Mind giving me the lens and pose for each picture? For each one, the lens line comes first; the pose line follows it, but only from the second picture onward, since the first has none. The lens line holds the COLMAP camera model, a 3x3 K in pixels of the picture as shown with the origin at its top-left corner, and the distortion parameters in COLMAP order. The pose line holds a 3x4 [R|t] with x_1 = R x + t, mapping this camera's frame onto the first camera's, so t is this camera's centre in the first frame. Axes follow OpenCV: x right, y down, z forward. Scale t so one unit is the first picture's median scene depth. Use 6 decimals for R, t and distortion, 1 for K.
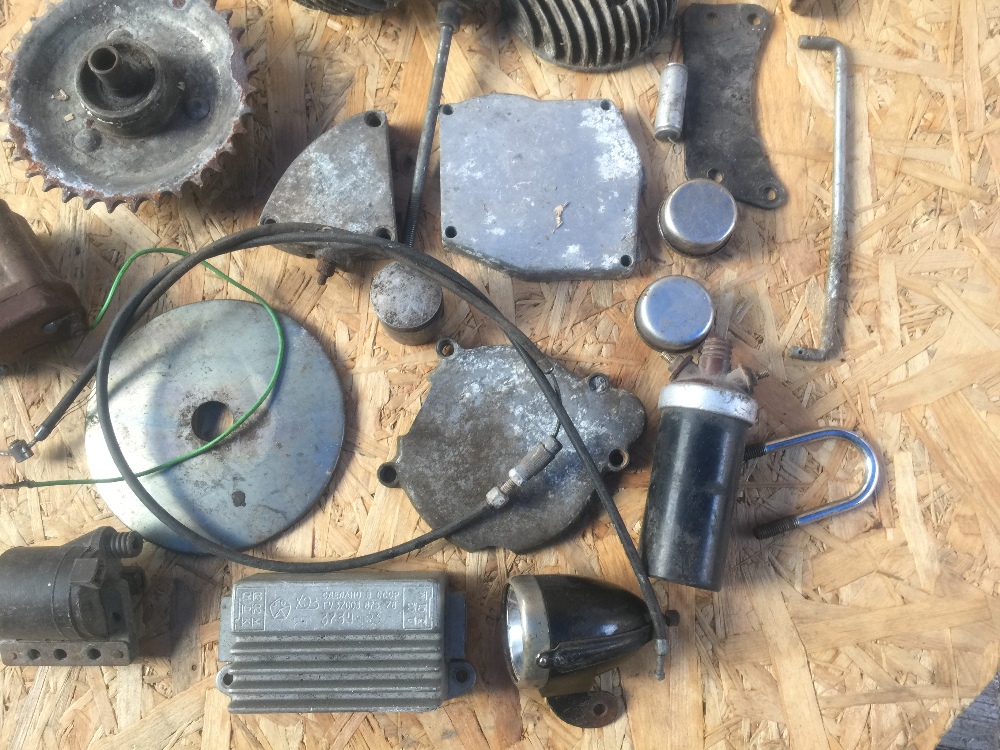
lens RADIAL K [[858.8, 0, 499.3], [0, 858.8, 371.0], [0, 0, 1]] dist [0.086205, -0.126548]
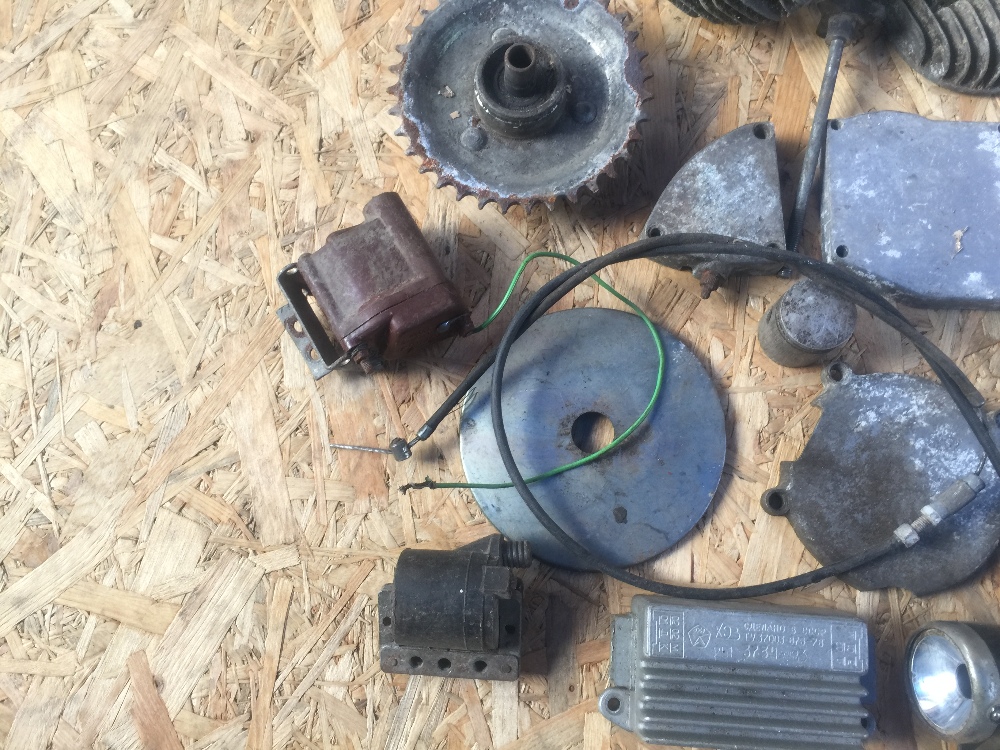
lens RADIAL K [[855.4, 0, 507.0], [0, 855.4, 373.1], [0, 0, 1]] dist [0.093006, -0.139293]
pose [[0.997435, 0.064005, -0.032059, -0.394172], [-0.064732, 0.997657, -0.022163, 0.018729], [0.030565, 0.024181, 0.999240, 0.035454]]
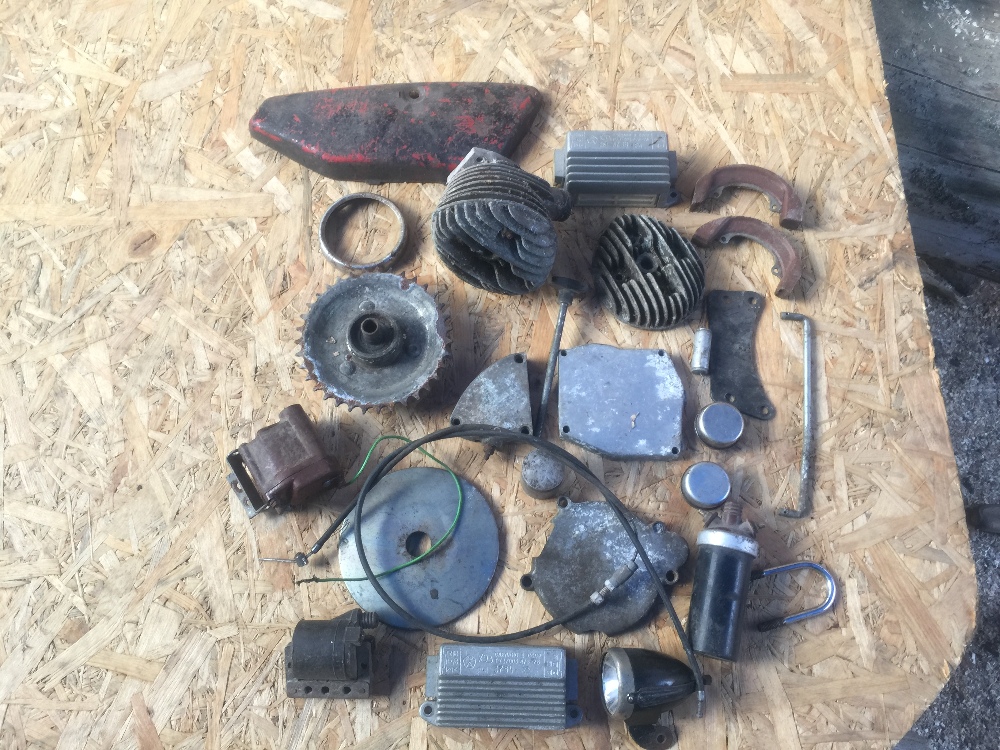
lens RADIAL K [[855.4, 0, 507.0], [0, 855.4, 373.1], [0, 0, 1]] dist [0.093006, -0.139293]
pose [[0.999559, 0.029278, -0.004982, -0.165350], [-0.029692, 0.988843, -0.145971, -0.027700], [0.000653, 0.146055, 0.989276, -0.616981]]
